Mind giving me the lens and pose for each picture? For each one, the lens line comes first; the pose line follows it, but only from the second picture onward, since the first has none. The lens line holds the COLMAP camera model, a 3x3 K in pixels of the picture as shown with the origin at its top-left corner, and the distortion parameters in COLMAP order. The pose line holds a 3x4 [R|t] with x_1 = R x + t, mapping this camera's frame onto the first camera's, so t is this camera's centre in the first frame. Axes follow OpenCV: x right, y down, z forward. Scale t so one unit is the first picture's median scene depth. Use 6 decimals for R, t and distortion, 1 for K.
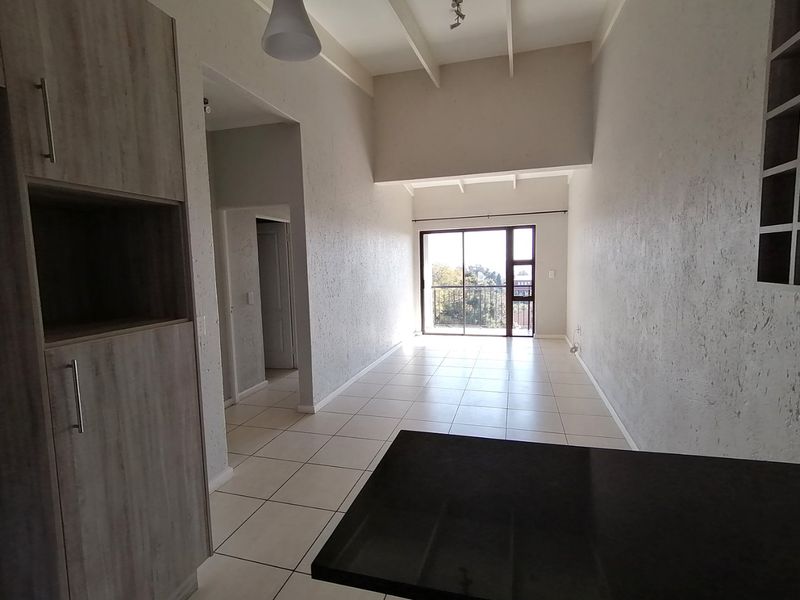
lens RADIAL K [[394.6, 0, 400.0], [0, 394.6, 300.0], [0, 0, 1]] dist [-0.005078, -0.001245]
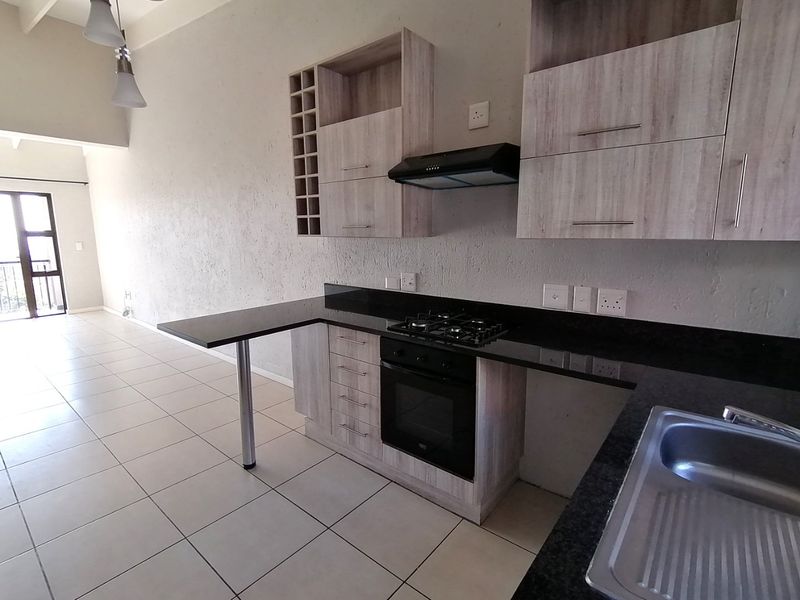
lens RADIAL K [[394.6, 0, 400.0], [0, 394.6, 300.0], [0, 0, 1]] dist [-0.005078, -0.001245]
pose [[0.387472, -0.137078, 0.911633, -0.225329], [0.084039, 0.990018, 0.113146, 0.024640], [-0.918043, 0.032772, 0.395124, -0.122939]]
